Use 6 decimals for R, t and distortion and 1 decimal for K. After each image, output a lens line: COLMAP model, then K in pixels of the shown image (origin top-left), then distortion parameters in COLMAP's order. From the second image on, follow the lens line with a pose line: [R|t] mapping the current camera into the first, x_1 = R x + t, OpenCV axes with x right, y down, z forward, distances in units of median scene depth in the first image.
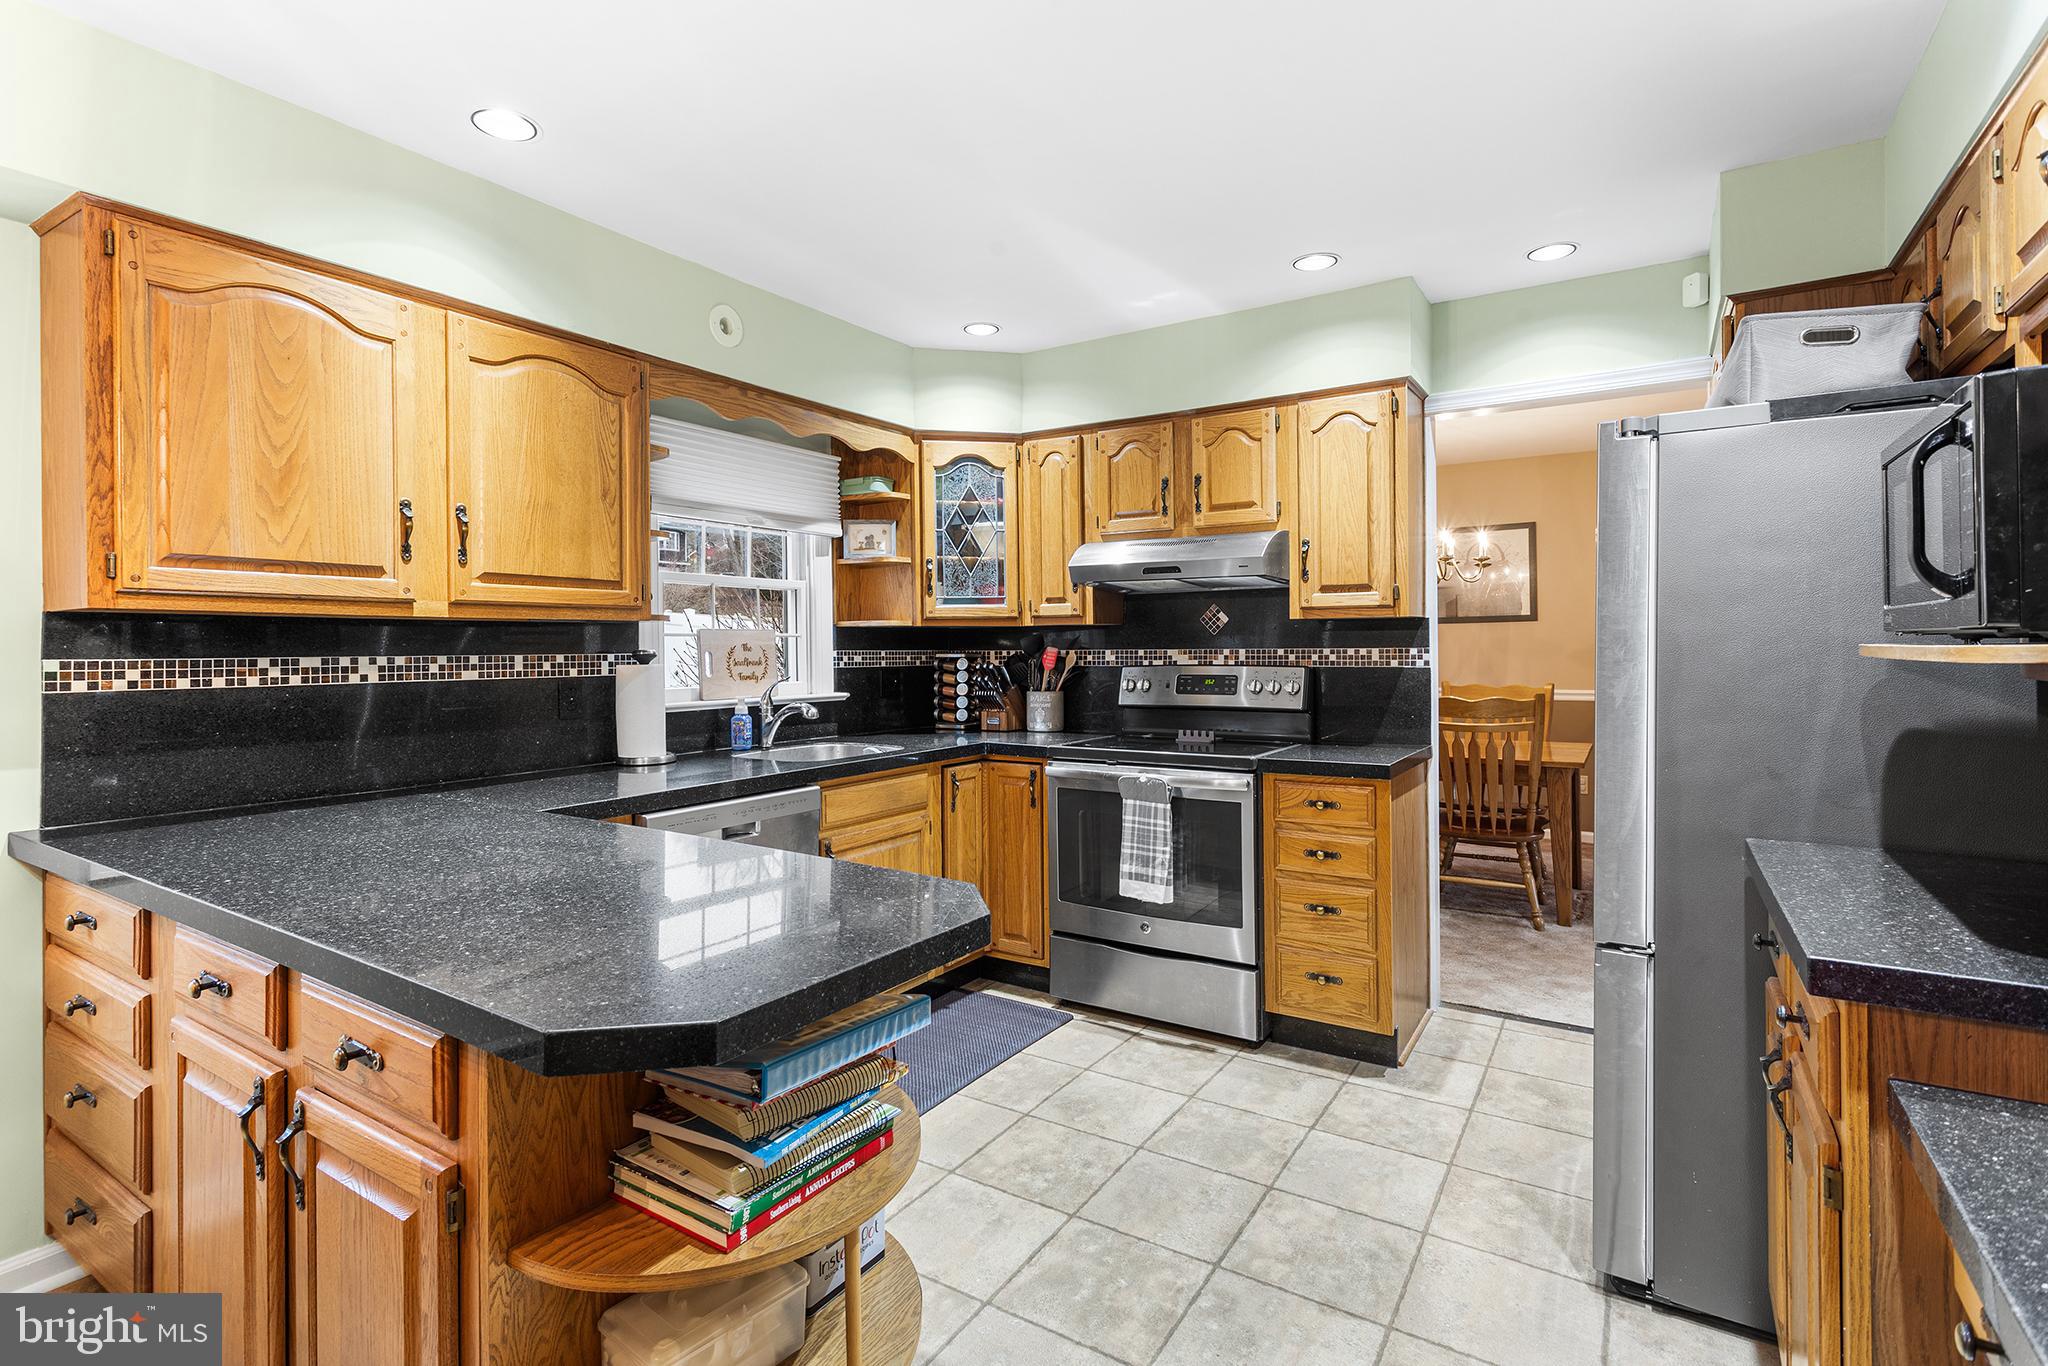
lens RADIAL K [[981.5, 0, 1026.8], [0, 981.5, 645.1], [0, 0, 1]] dist [-0.000993, 0.000110]
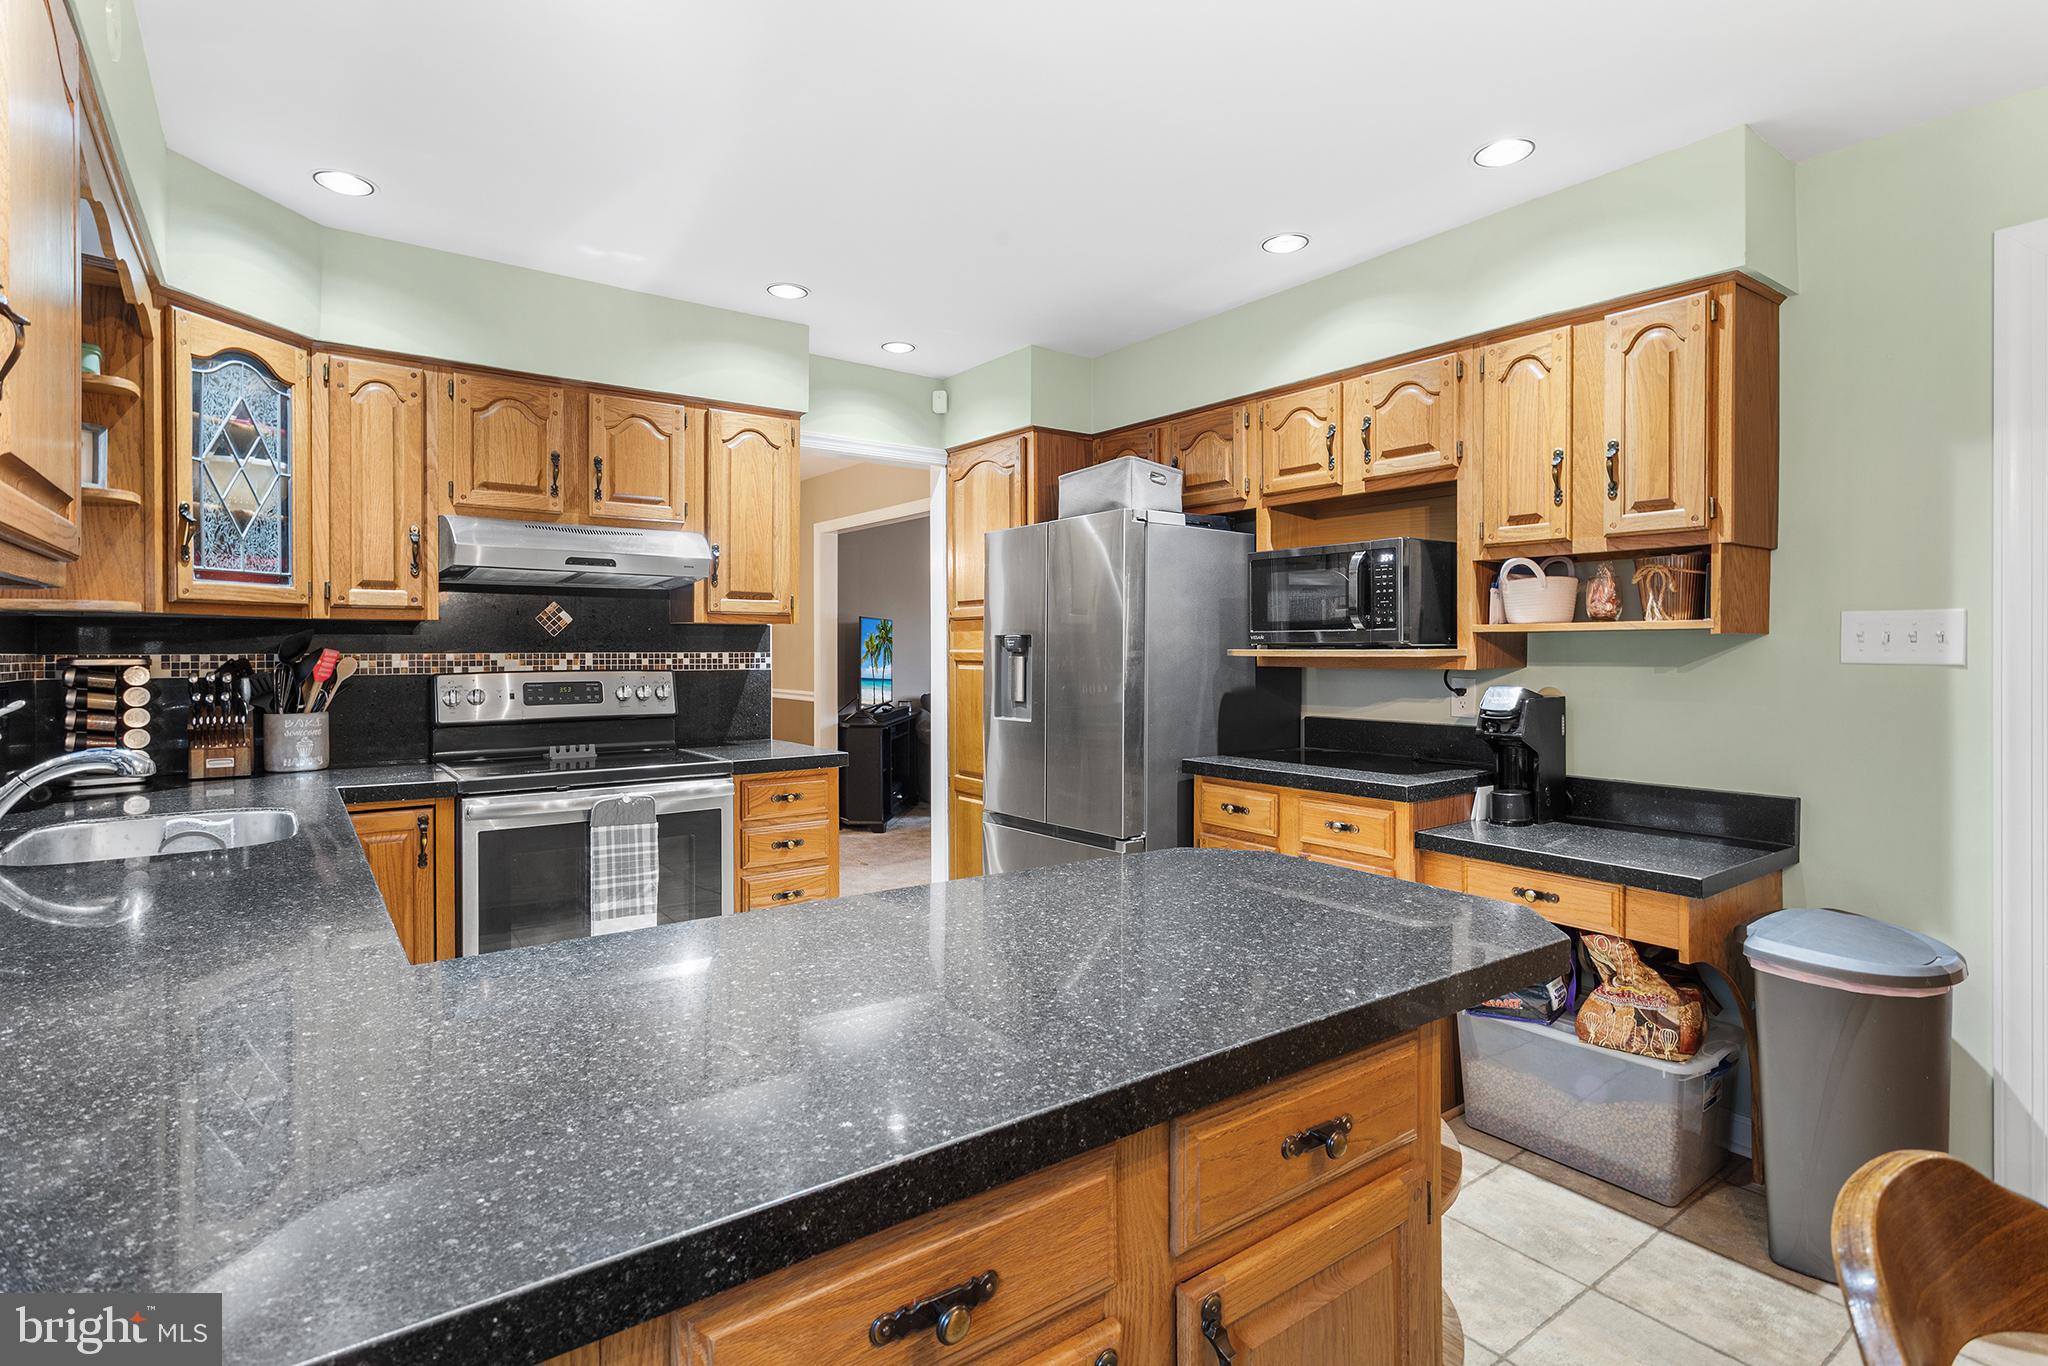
lens RADIAL K [[989.6, 0, 1015.7], [0, 989.6, 651.9], [0, 0, 1]] dist [-0.001264, -0.000124]
pose [[0.363931, 0.004582, 0.931415, -0.529221], [-0.003675, 0.999987, -0.003484, 0.005169], [-0.931419, -0.002155, 0.363943, 0.320901]]
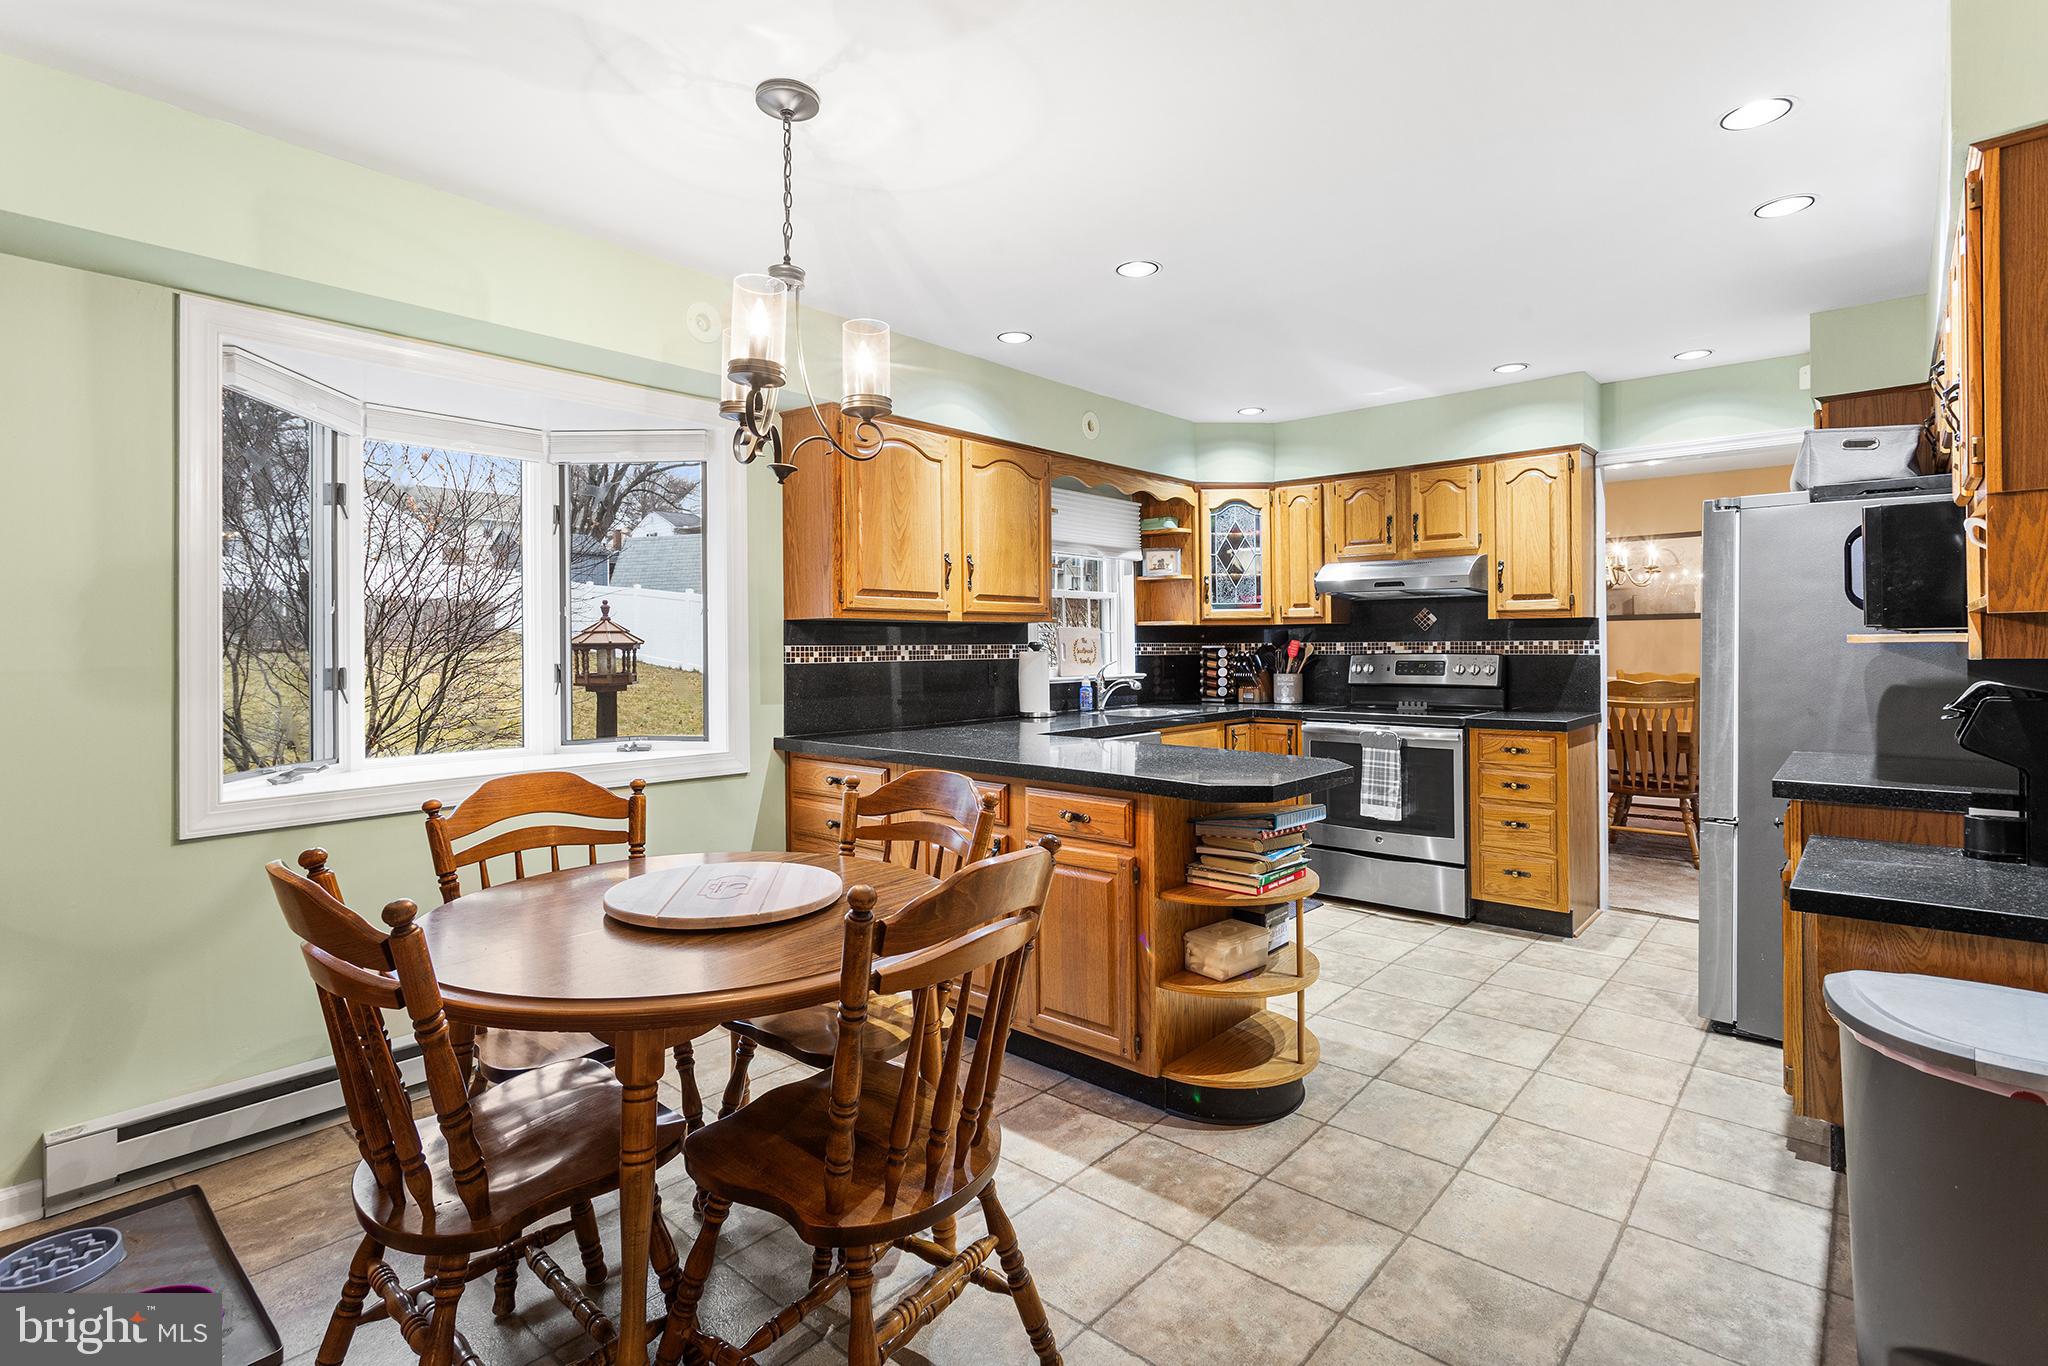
lens RADIAL K [[987.5, 0, 1016.2], [0, 987.5, 644.8], [0, 0, 1]] dist [0.003686, 0.000409]
pose [[0.987434, -0.000206, -0.158030, -0.157370], [0.000668, 0.999996, 0.002868, 0.004500], [0.158028, -0.002937, 0.987430, -0.445048]]
